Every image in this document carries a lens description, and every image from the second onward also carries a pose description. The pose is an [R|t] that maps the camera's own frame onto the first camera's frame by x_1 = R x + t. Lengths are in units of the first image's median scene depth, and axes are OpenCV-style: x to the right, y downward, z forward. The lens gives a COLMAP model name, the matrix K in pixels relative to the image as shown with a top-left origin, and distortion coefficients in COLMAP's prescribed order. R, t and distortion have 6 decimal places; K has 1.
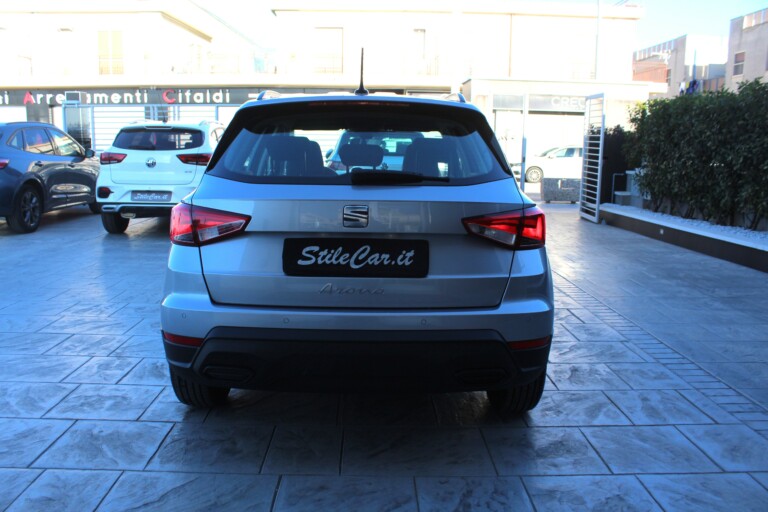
lens RADIAL K [[750.1, 0, 384.0], [0, 750.1, 256.0], [0, 0, 1]] dist [-0.463925, 0.495365]
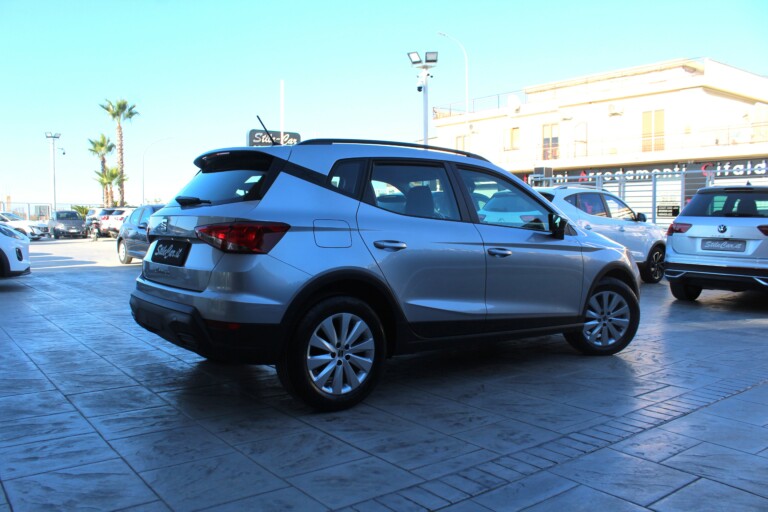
lens RADIAL K [[664.3, 0, 384.0], [0, 664.3, 256.0], [0, 0, 1]] dist [-0.003696, -0.005095]
pose [[0.600067, 0.015694, -0.799796, 0.194890], [-0.094268, 0.994228, -0.051218, -0.003931], [0.794376, 0.106130, 0.598083, 0.049014]]
